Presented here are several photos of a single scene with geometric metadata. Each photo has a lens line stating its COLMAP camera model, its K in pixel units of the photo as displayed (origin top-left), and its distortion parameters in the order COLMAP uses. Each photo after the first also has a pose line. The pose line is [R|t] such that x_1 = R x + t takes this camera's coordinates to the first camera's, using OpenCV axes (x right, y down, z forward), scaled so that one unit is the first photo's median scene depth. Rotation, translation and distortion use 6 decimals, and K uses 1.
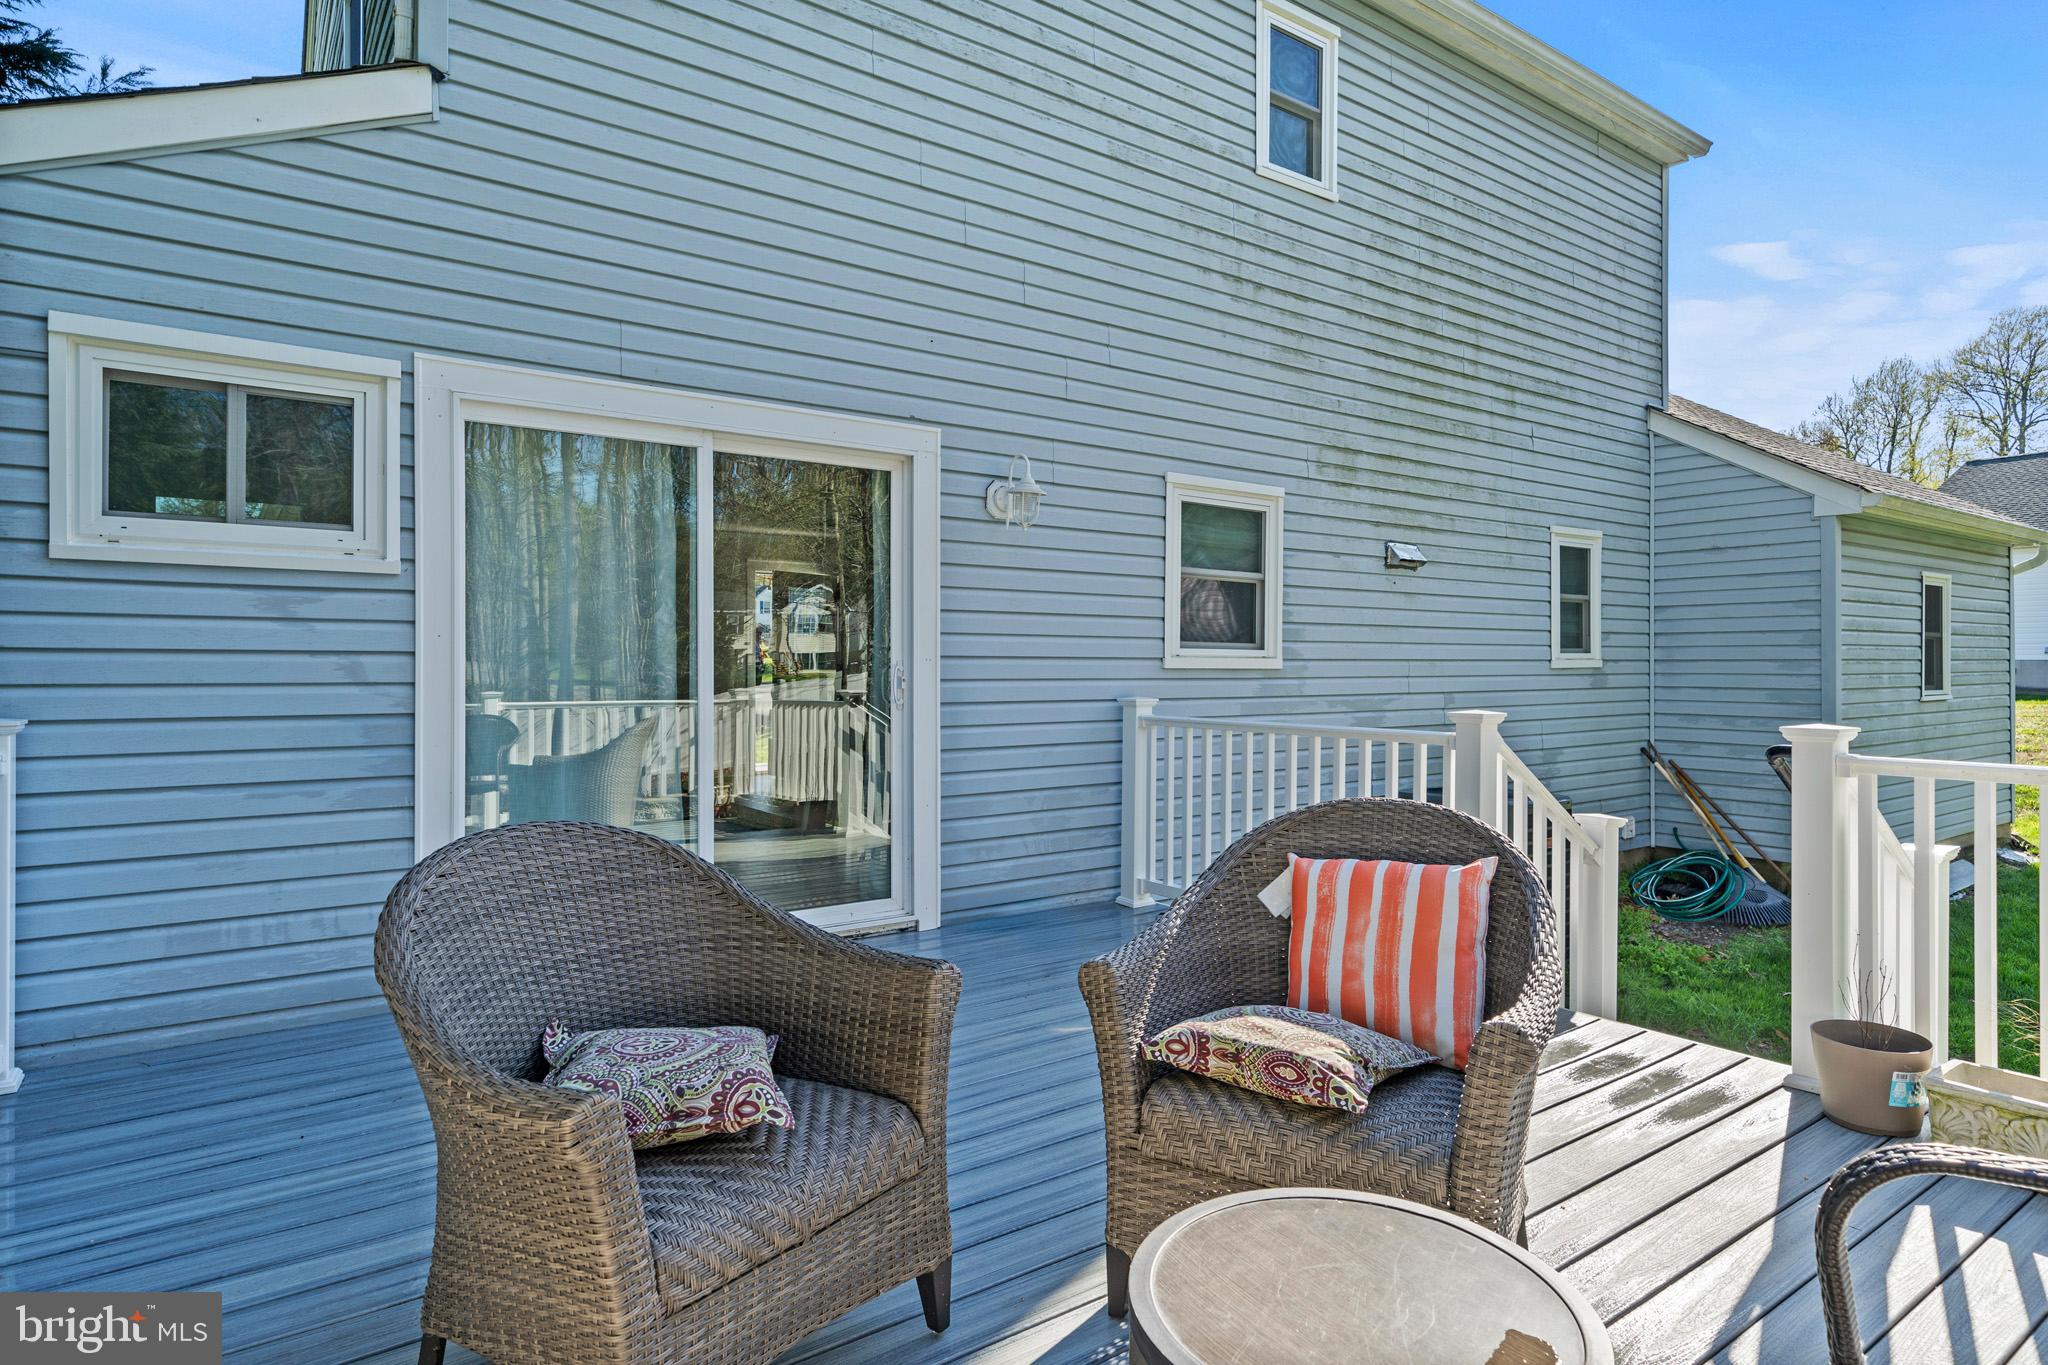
lens RADIAL K [[1137.3, 0, 1039.6], [0, 1137.3, 653.2], [0, 0, 1]] dist [0.011871, -0.001272]
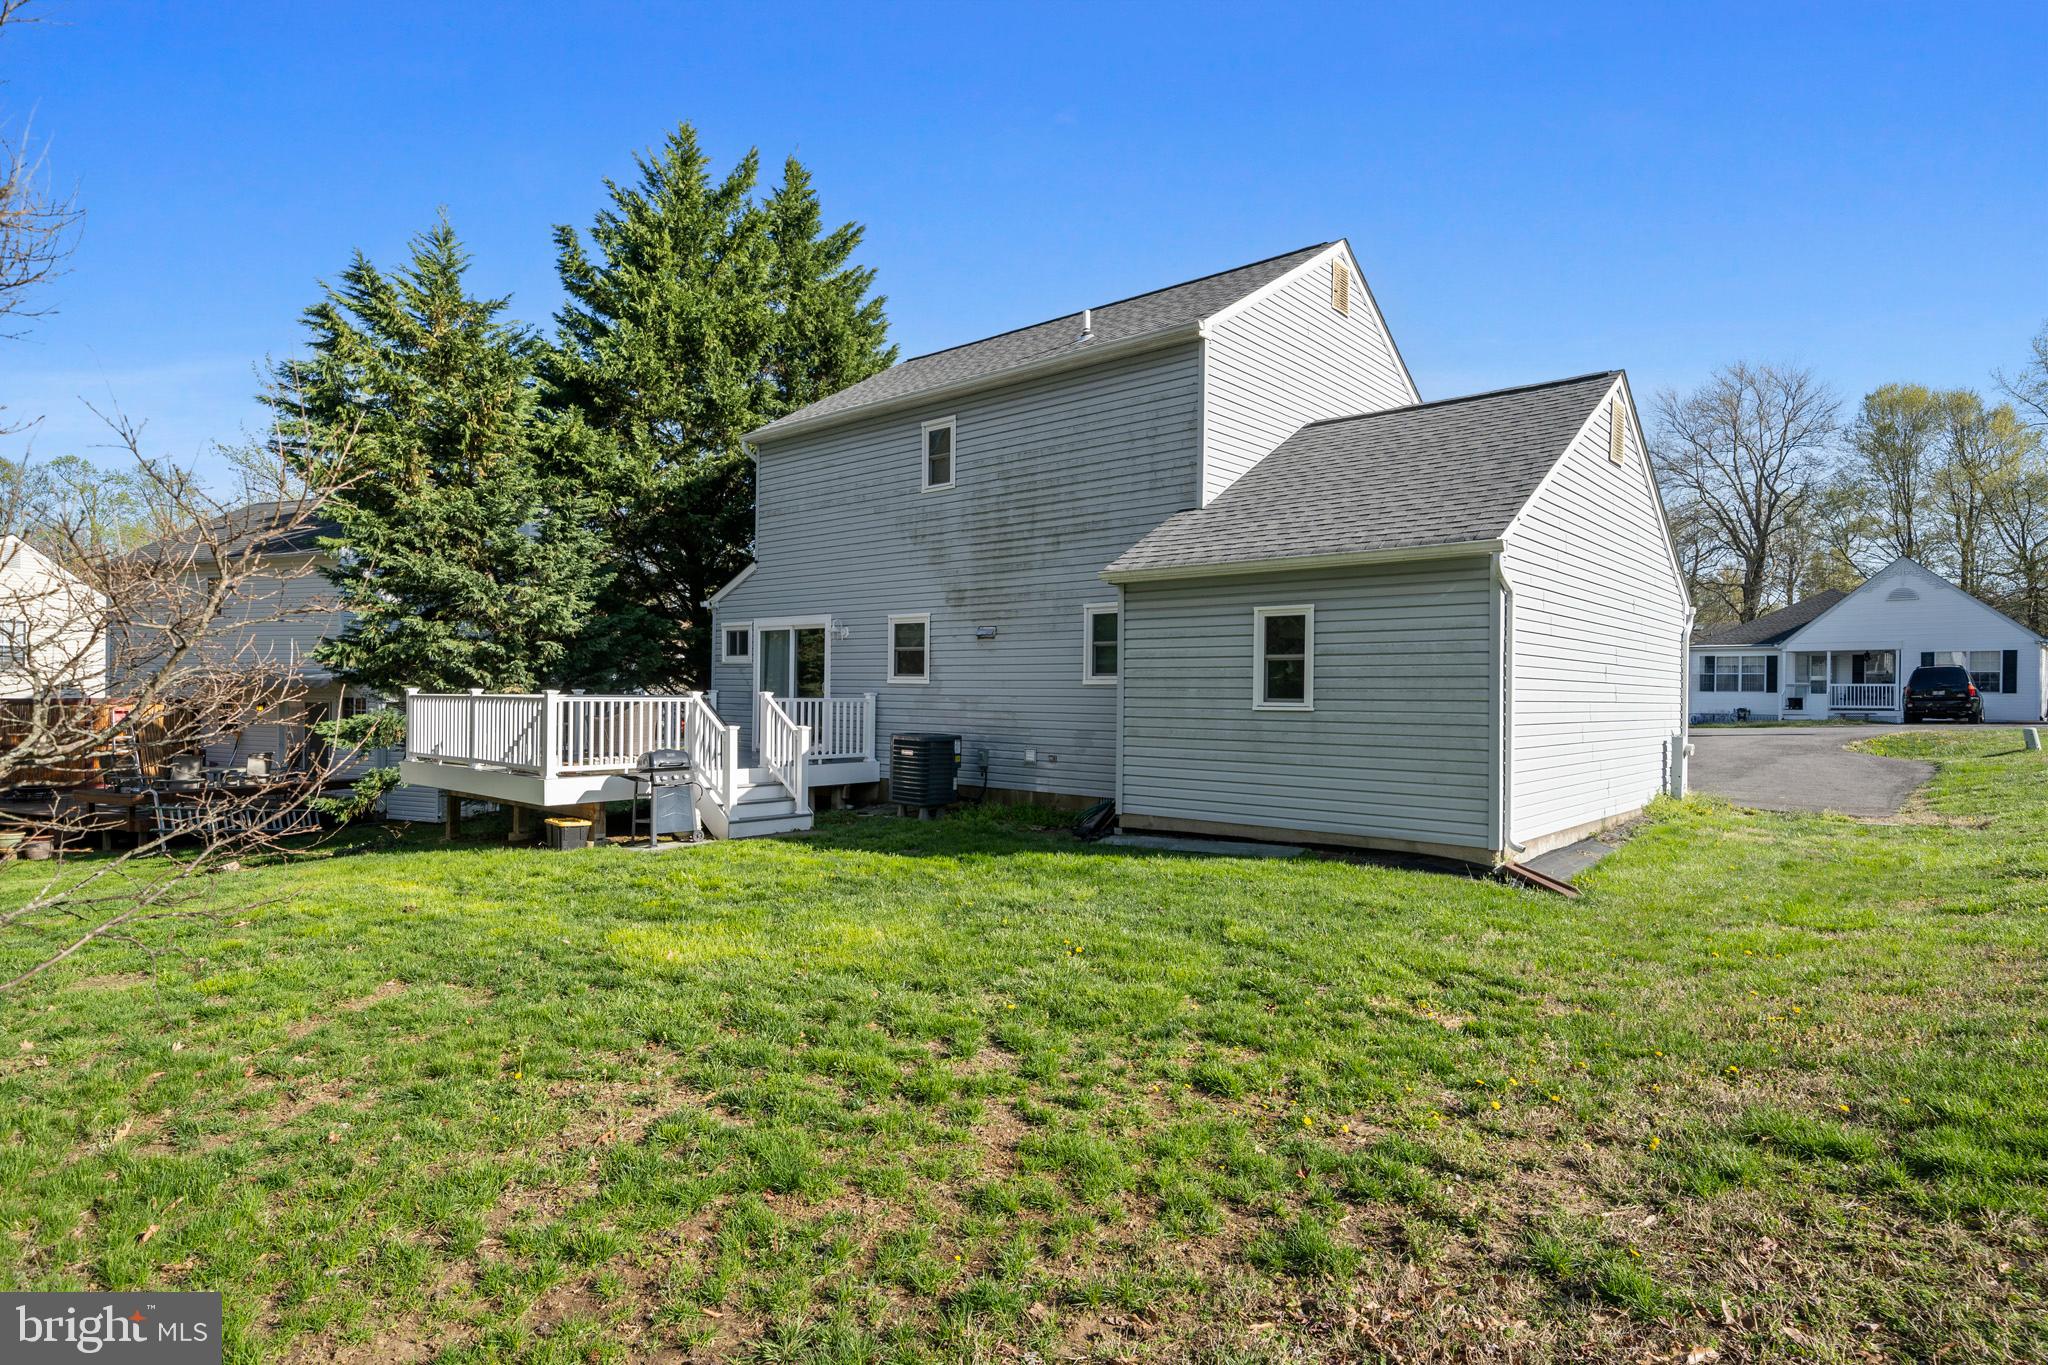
lens RADIAL K [[1090.5, 0, 1043.3], [0, 1090.5, 681.3], [0, 0, 1]] dist [0.007600, -0.001039]
pose [[0.222547, -0.011583, -0.974853, 2.364769], [-0.005146, 0.999902, -0.013055, 0.034425], [0.974908, 0.007922, 0.222465, 0.637131]]
